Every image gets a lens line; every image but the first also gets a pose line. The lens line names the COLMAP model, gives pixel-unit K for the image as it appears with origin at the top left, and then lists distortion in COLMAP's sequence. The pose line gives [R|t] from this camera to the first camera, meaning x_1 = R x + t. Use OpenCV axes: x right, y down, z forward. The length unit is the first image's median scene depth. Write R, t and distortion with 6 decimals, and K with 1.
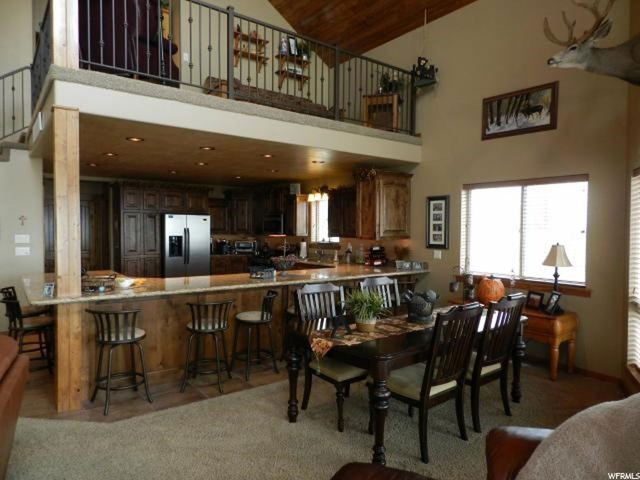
lens RADIAL K [[432.6, 0, 320.0], [0, 432.6, 240.0], [0, 0, 1]] dist [0.009333, 0.002428]
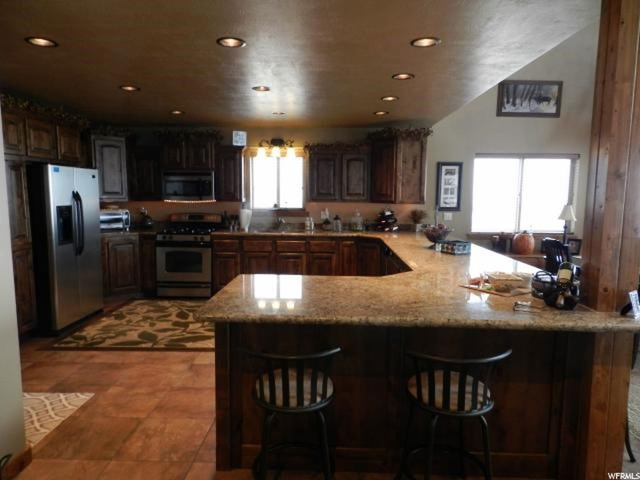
lens RADIAL K [[432.6, 0, 320.0], [0, 432.6, 240.0], [0, 0, 1]] dist [0.009333, 0.002428]
pose [[0.622703, -0.087936, 0.777501, -0.898225], [0.018525, 0.995043, 0.097703, -0.022647], [-0.782239, -0.046437, 0.621246, 0.661786]]
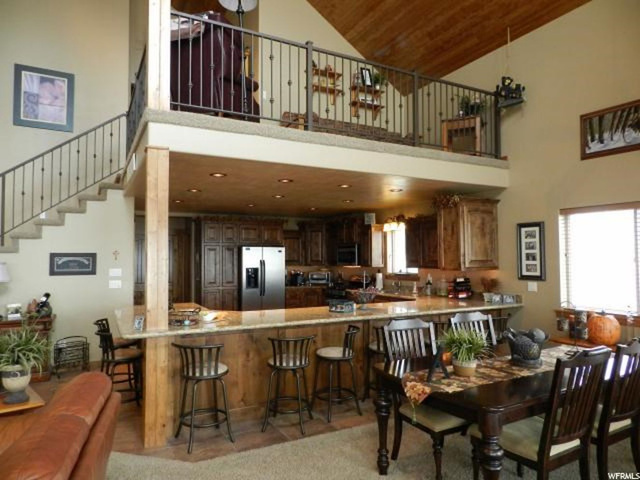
lens RADIAL K [[432.6, 0, 320.0], [0, 432.6, 240.0], [0, 0, 1]] dist [0.009333, 0.002428]
pose [[0.987699, -0.018128, -0.155314, -0.028651], [0.007317, 0.997527, -0.069895, -0.004271], [0.156197, 0.067899, 0.985389, 0.033437]]
